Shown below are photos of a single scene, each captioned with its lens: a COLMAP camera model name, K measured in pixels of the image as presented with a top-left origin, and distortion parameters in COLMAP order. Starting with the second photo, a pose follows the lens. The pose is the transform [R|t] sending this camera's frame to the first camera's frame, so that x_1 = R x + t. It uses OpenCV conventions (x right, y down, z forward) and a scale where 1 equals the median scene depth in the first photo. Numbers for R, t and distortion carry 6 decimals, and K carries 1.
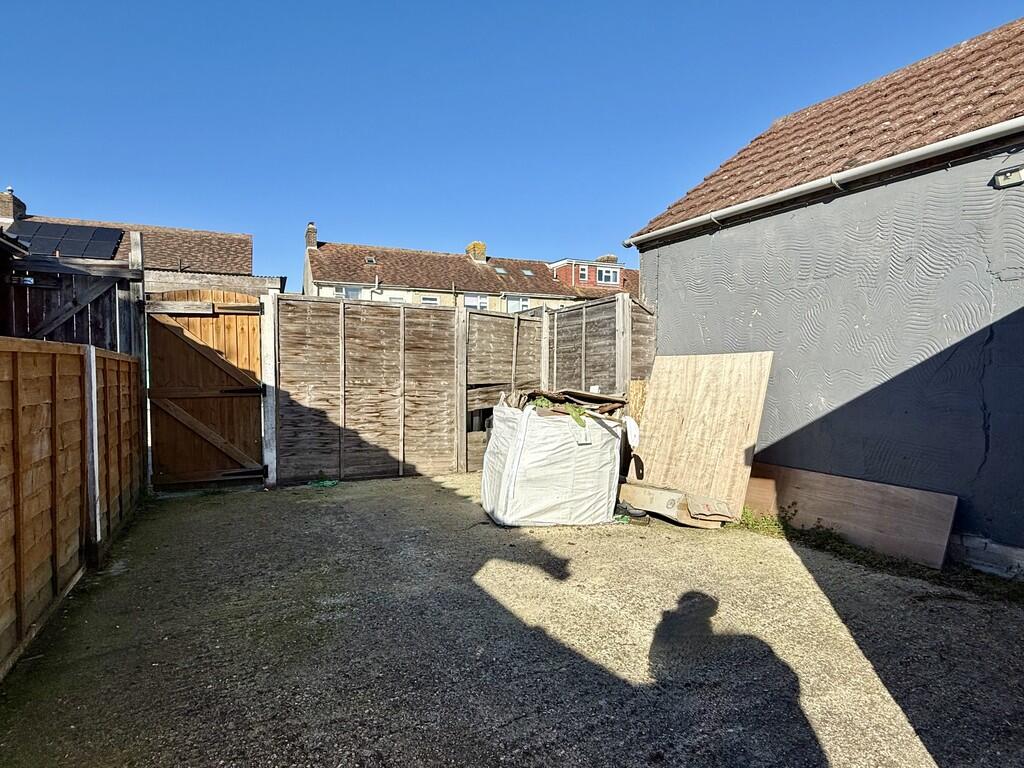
lens RADIAL K [[552.4, 0, 507.1], [0, 552.4, 384.1], [0, 0, 1]] dist [0.001818, 0.001041]
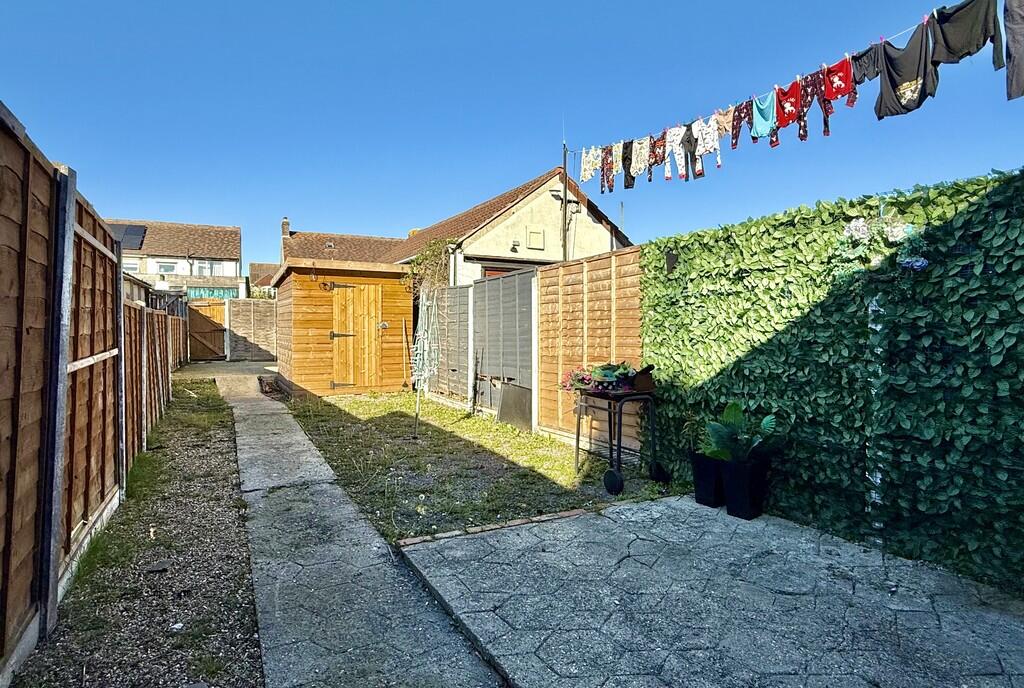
lens RADIAL K [[555.6, 0, 510.5], [0, 555.6, 337.1], [0, 0, 1]] dist [-0.000638, -0.000167]
pose [[0.999988, -0.003957, 0.002995, 1.095677], [0.003994, 0.999916, -0.012332, 0.091306], [-0.002946, 0.012344, 0.999919, -2.016975]]
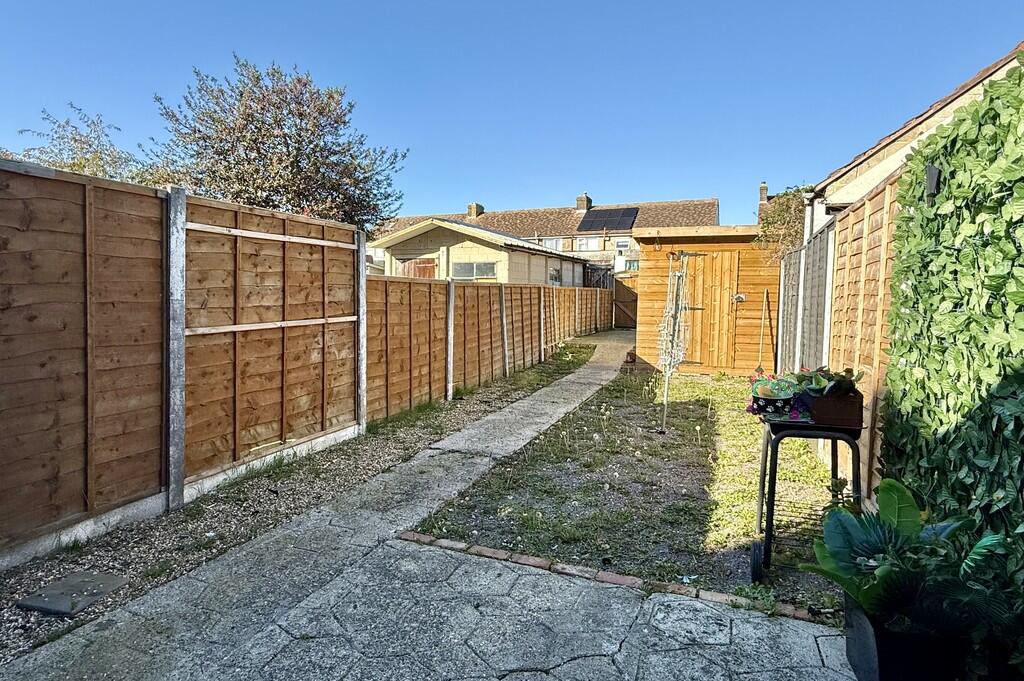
lens RADIAL K [[555.6, 0, 509.5], [0, 555.6, 338.2], [0, 0, 1]] dist [-0.000638, -0.000167]
pose [[0.655461, 0.063255, -0.752576, 1.472182], [-0.030939, 0.997899, 0.056928, 0.070680], [0.754595, -0.014030, 0.656040, -1.690836]]
